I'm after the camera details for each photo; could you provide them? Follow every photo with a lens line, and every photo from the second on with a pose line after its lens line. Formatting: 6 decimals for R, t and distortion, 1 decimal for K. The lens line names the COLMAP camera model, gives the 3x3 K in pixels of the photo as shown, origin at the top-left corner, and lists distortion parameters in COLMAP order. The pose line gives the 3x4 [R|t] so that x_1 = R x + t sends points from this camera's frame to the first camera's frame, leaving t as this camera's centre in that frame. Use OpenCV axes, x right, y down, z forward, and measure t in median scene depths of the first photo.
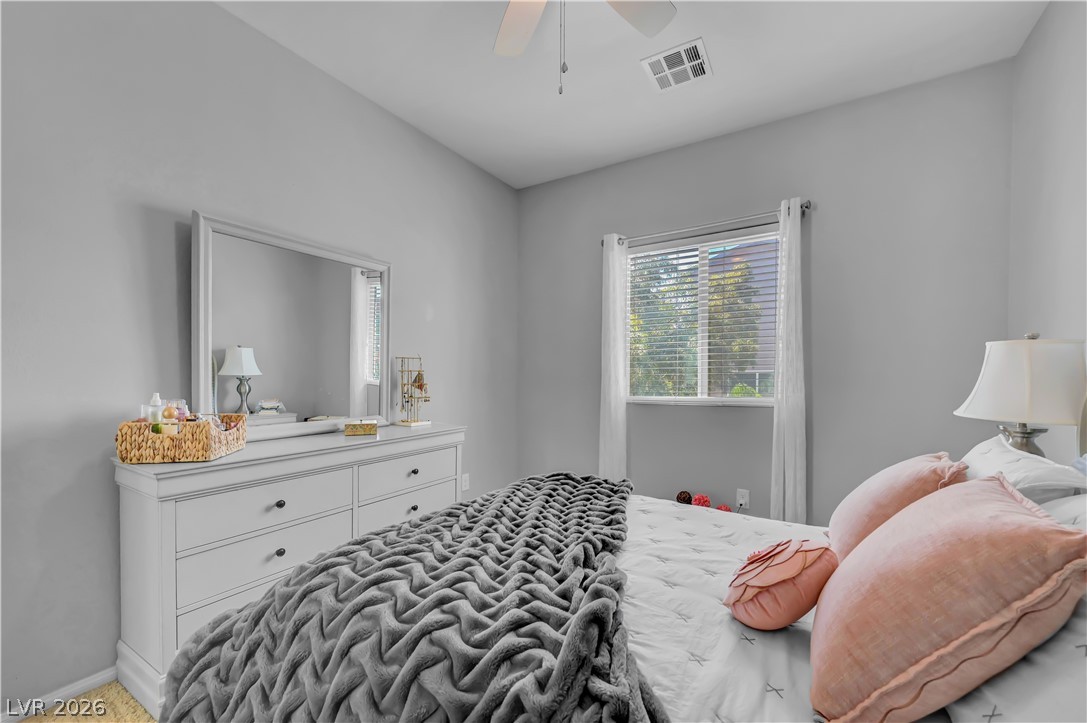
lens RADIAL K [[428.4, 0, 537.5], [0, 428.4, 374.1], [0, 0, 1]] dist [0.000598, -0.000033]
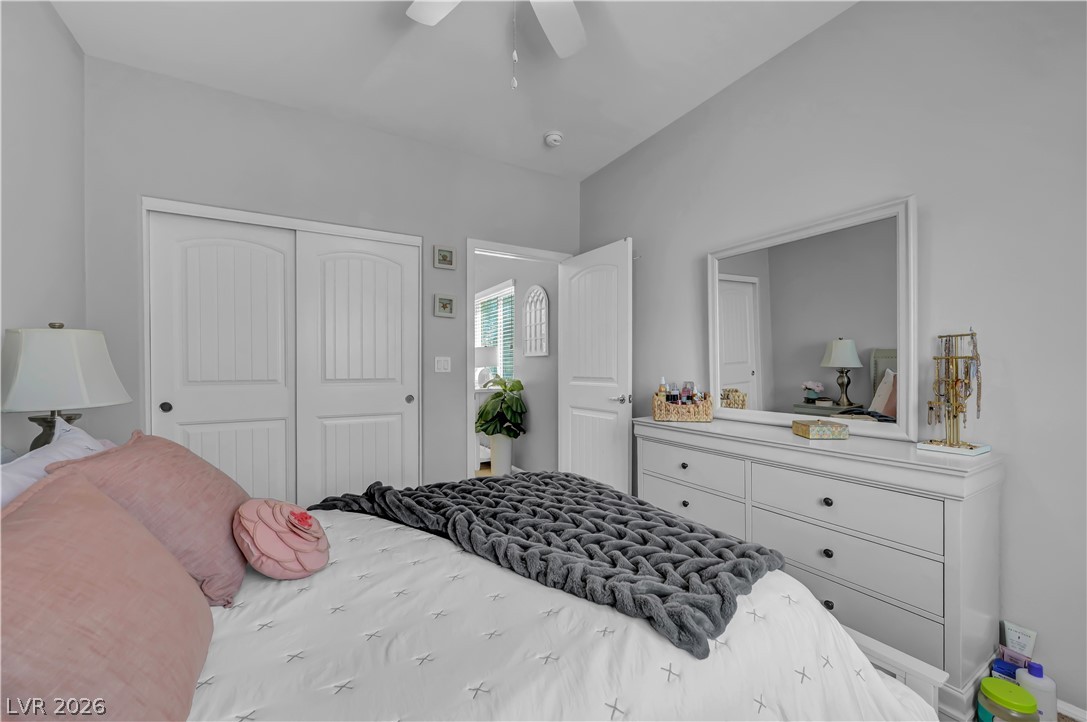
lens RADIAL K [[428.4, 0, 537.5], [0, 428.4, 373.6], [0, 0, 1]] dist [0.000598, -0.000033]
pose [[-0.463681, 0.007868, -0.885967, 0.517668], [0.004671, 0.999968, 0.006435, 0.008628], [0.885990, -0.001155, -0.463703, 0.829811]]
